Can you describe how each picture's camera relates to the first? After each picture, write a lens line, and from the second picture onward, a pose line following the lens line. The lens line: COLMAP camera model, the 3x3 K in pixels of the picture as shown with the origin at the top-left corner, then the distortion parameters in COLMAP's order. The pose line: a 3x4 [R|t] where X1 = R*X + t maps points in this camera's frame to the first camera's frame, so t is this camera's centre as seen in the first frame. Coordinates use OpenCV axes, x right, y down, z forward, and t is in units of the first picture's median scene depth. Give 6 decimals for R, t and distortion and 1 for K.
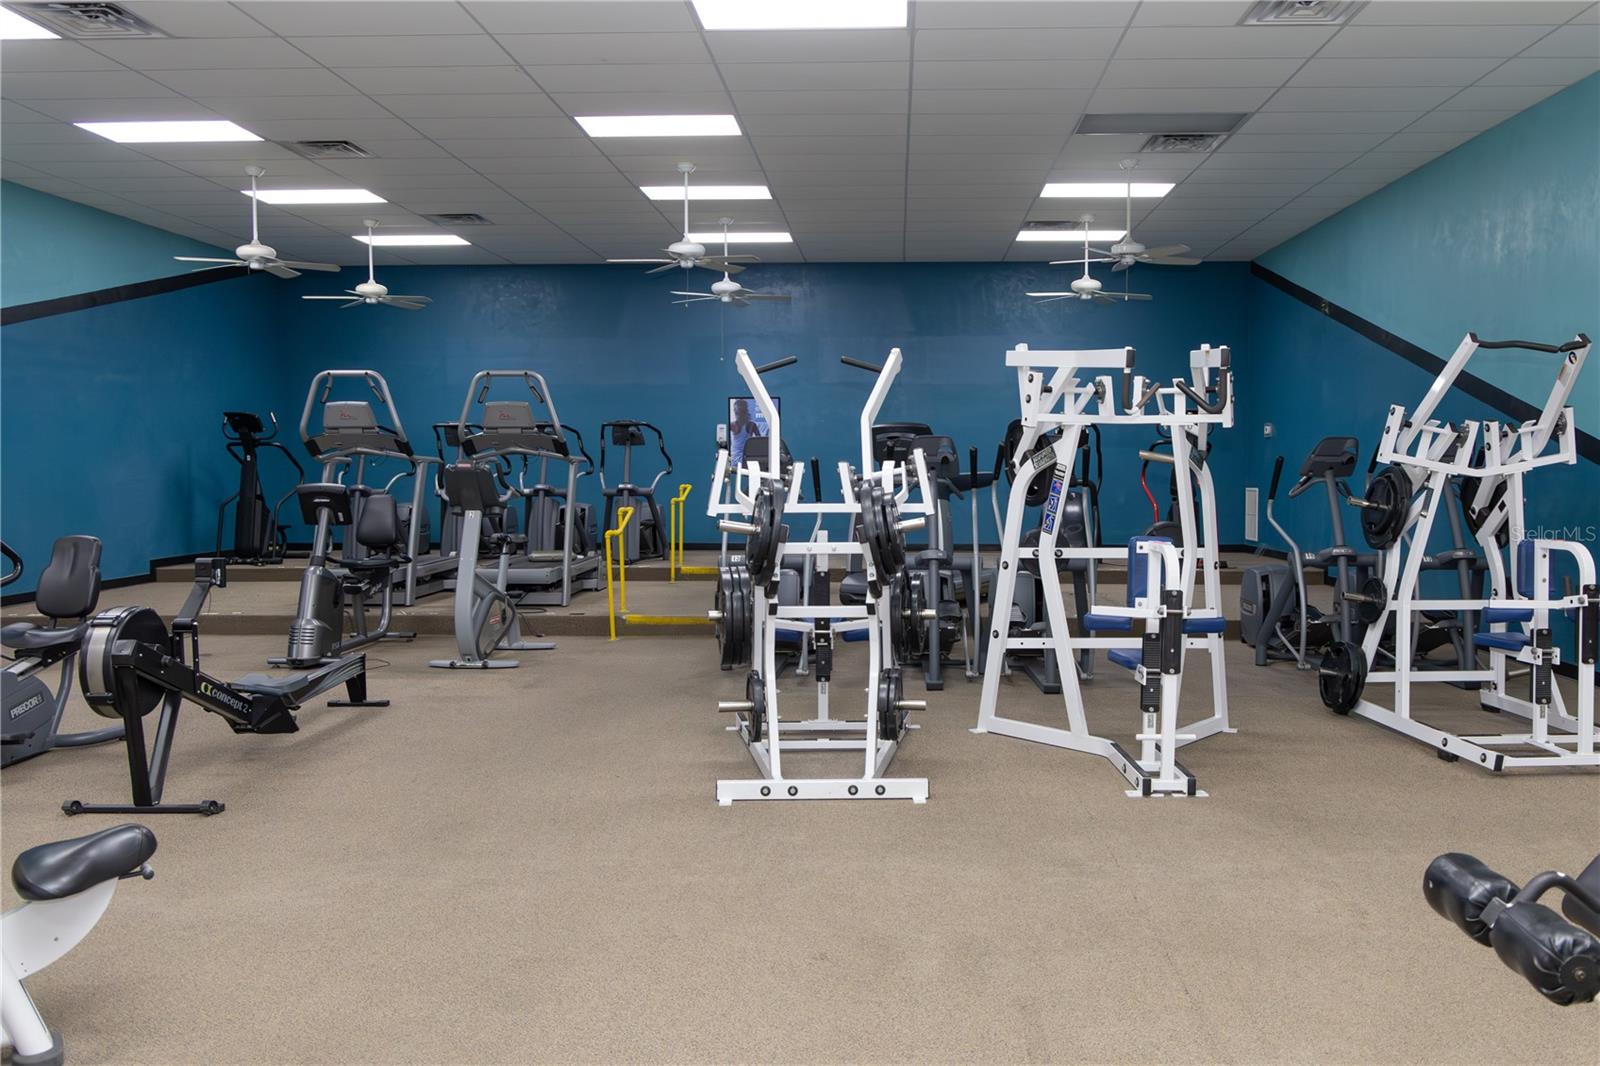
lens RADIAL K [[1971.4, 0, 800.0], [0, 1971.4, 533.0], [0, 0, 1]] dist [0.229663, 0.000813]
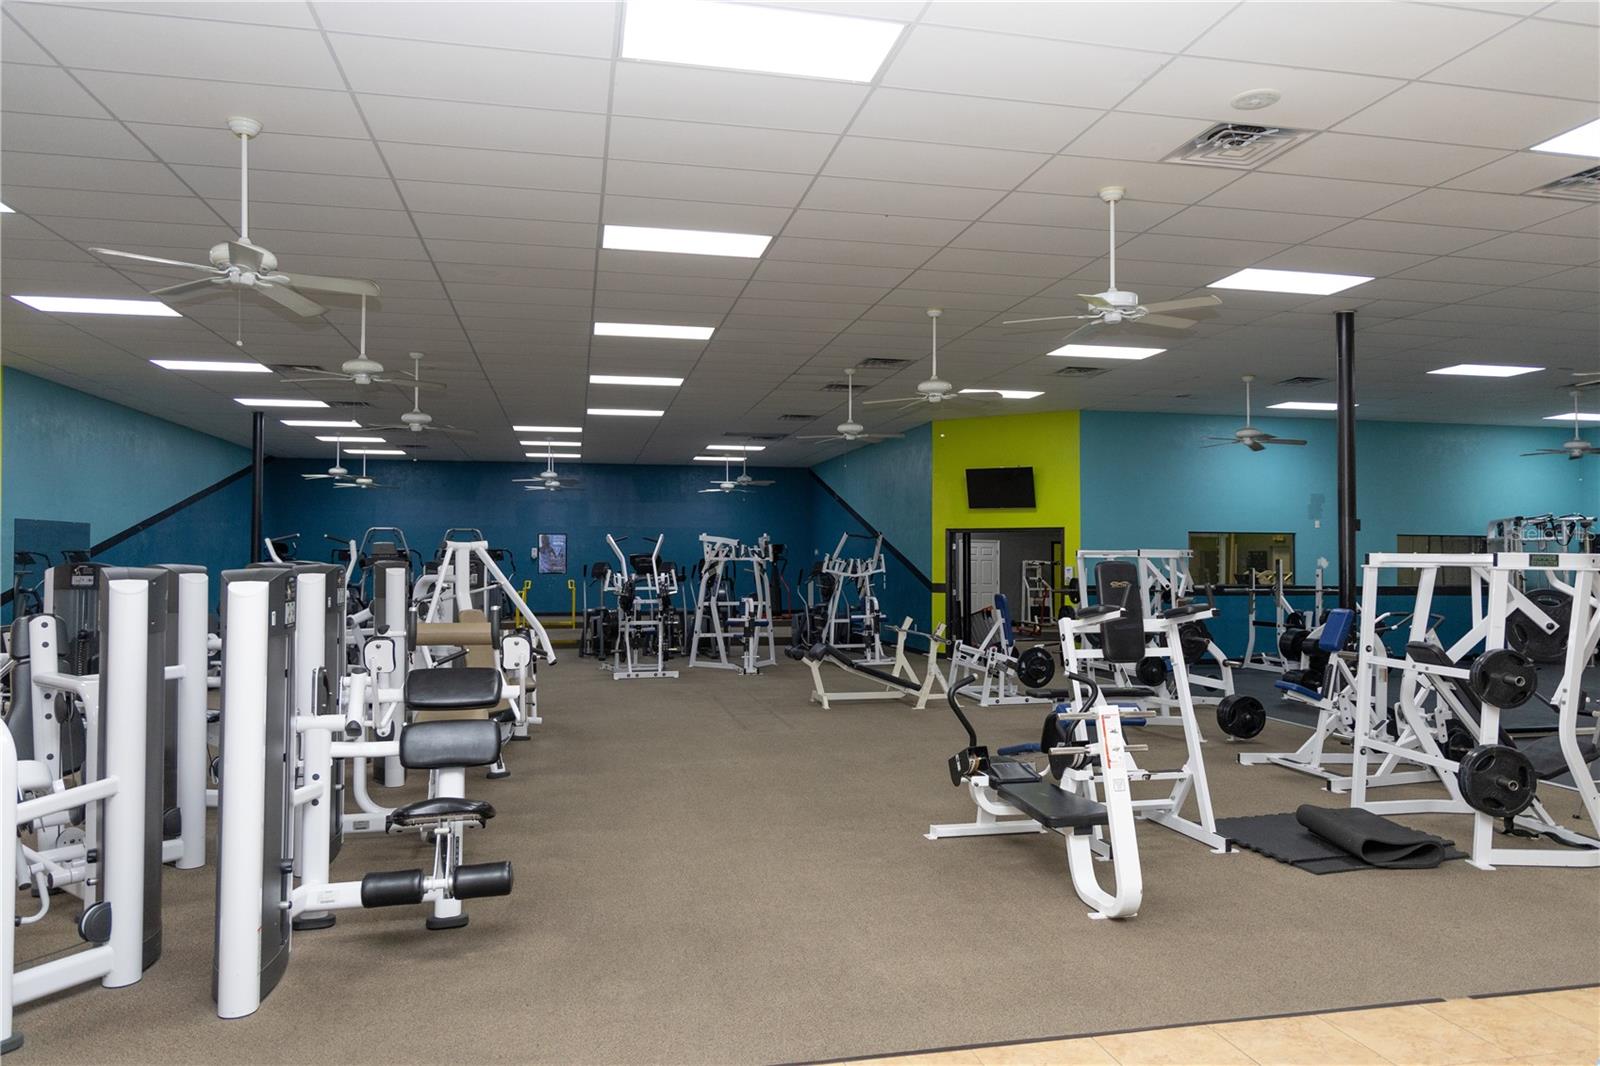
lens RADIAL K [[1104.8, 0, 800.0], [0, 1104.8, 533.0], [0, 0, 1]] dist [-0.192584, -0.000214]
pose [[0.978480, 0.002296, 0.206328, -0.090493], [0.011563, 0.997757, -0.065938, 0.015630], [-0.206017, 0.066904, 0.976259, -0.654100]]
